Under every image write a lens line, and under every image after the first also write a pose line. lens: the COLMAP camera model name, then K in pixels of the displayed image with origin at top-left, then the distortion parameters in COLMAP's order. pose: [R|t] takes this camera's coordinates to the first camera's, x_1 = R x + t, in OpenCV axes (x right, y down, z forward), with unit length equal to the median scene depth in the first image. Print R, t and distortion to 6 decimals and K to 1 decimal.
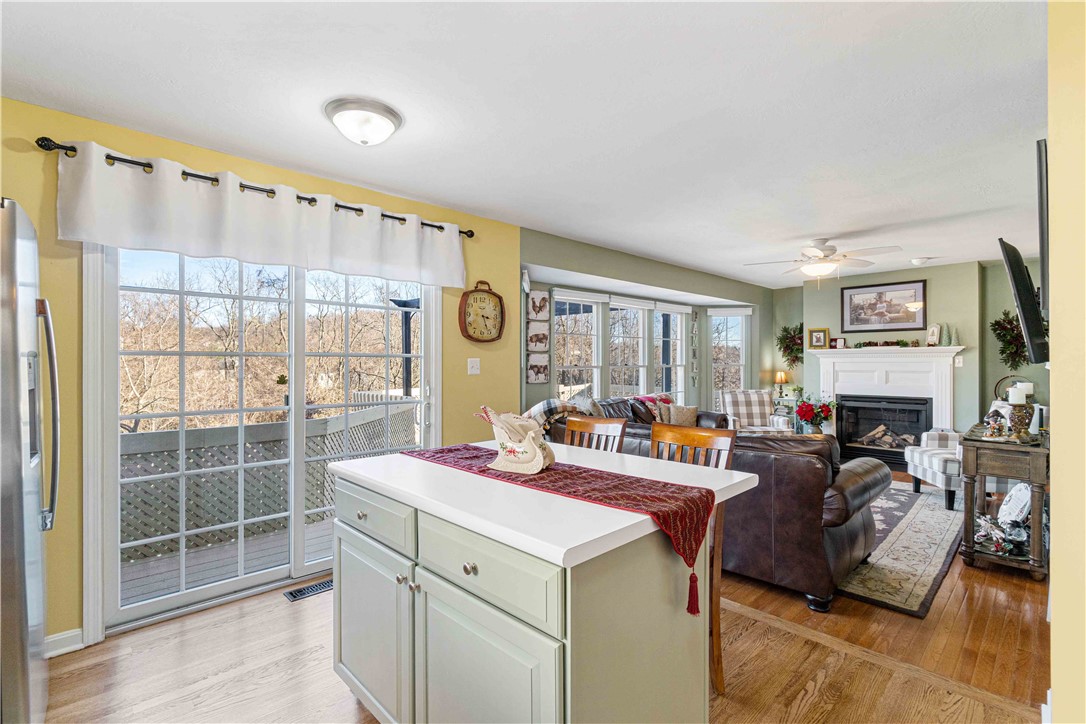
lens RADIAL K [[503.1, 0, 540.2], [0, 503.1, 360.3], [0, 0, 1]] dist [-0.002073, -0.000128]
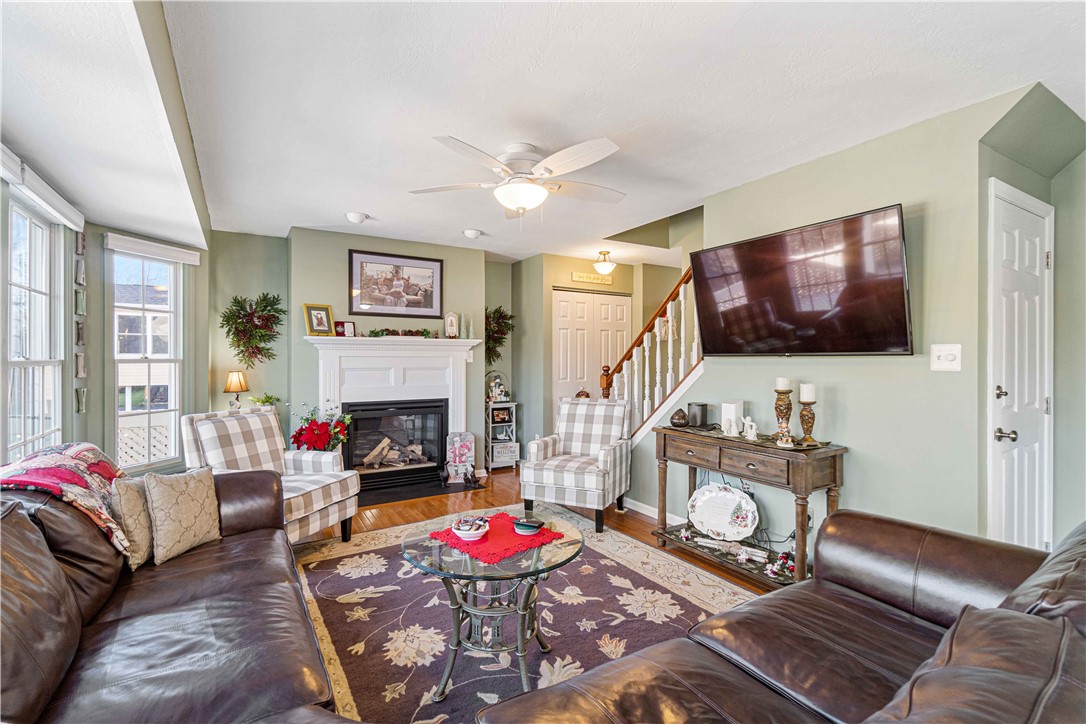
lens RADIAL K [[475.3, 0, 539.0], [0, 475.3, 363.8], [0, 0, 1]] dist [-0.001410, -0.000101]
pose [[0.212193, -0.006305, 0.977207, 0.015429], [-0.005121, 0.999958, 0.007564, 0.010006], [-0.977214, -0.006609, 0.212152, 0.775710]]
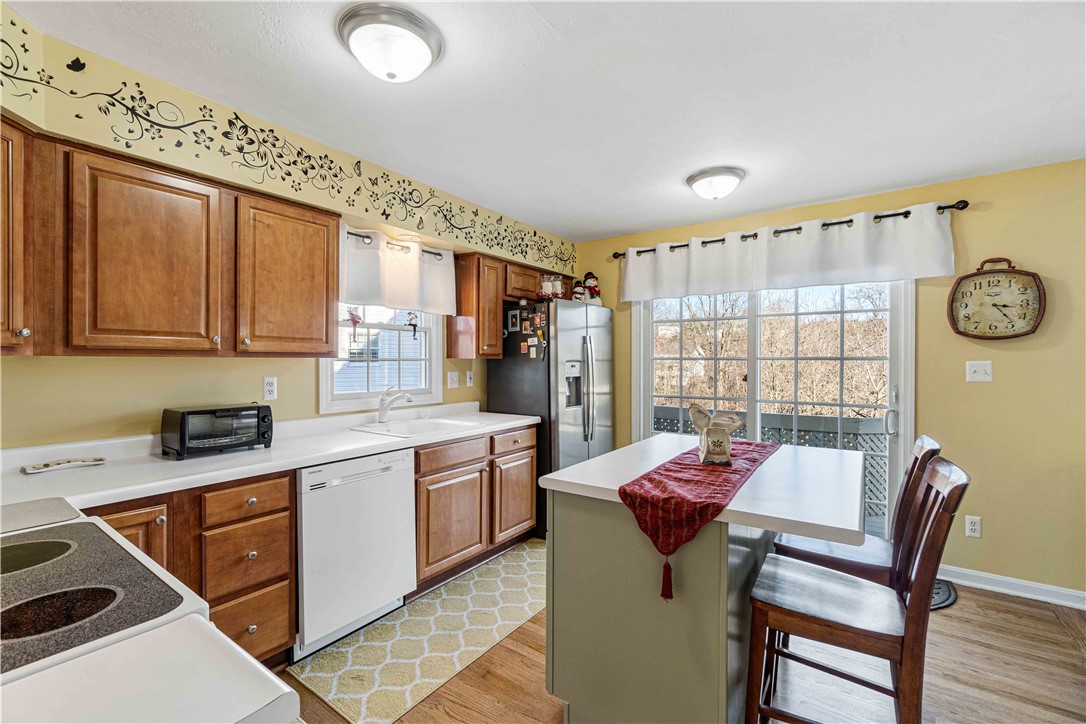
lens RADIAL K [[475.3, 0, 541.0], [0, 475.3, 359.9], [0, 0, 1]] dist [-0.001410, -0.000101]
pose [[0.187520, -0.000119, -0.982261, 0.336266], [0.005729, 0.999983, 0.000972, -0.007262], [0.982244, -0.005810, 0.187517, 0.142324]]
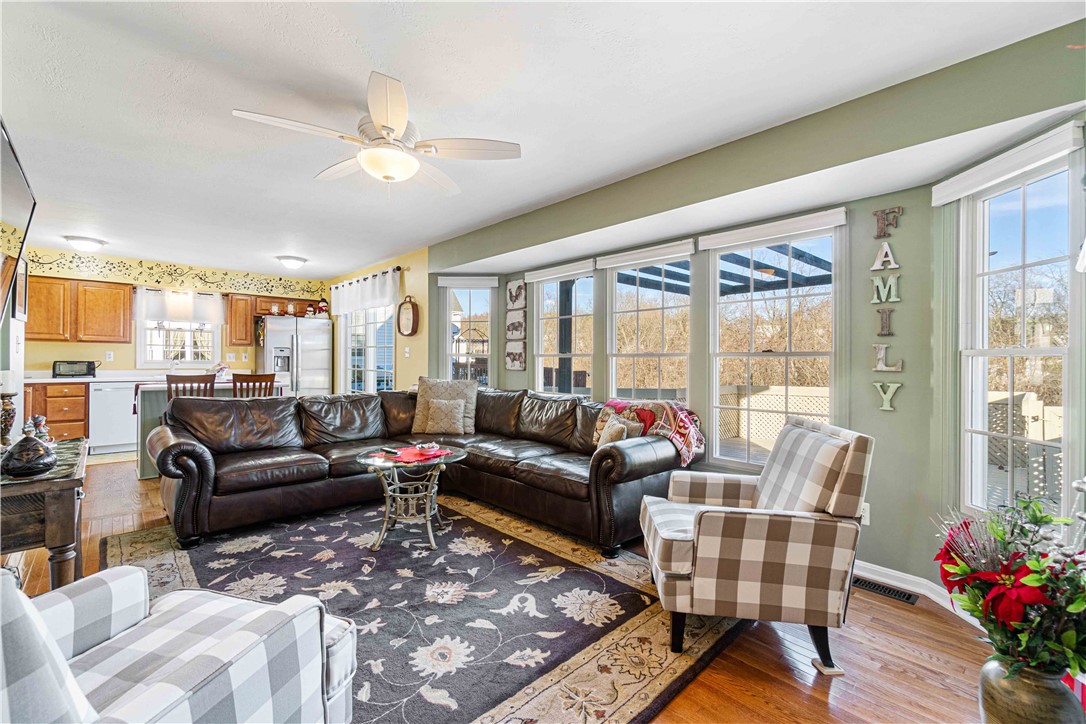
lens RADIAL K [[475.3, 0, 537.9], [0, 475.3, 360.0], [0, 0, 1]] dist [-0.001410, -0.000101]
pose [[-0.029282, 0.002012, -0.999569, 0.955145], [-0.005338, 0.999983, 0.002169, 0.022302], [0.999557, 0.005399, -0.029271, 1.058919]]
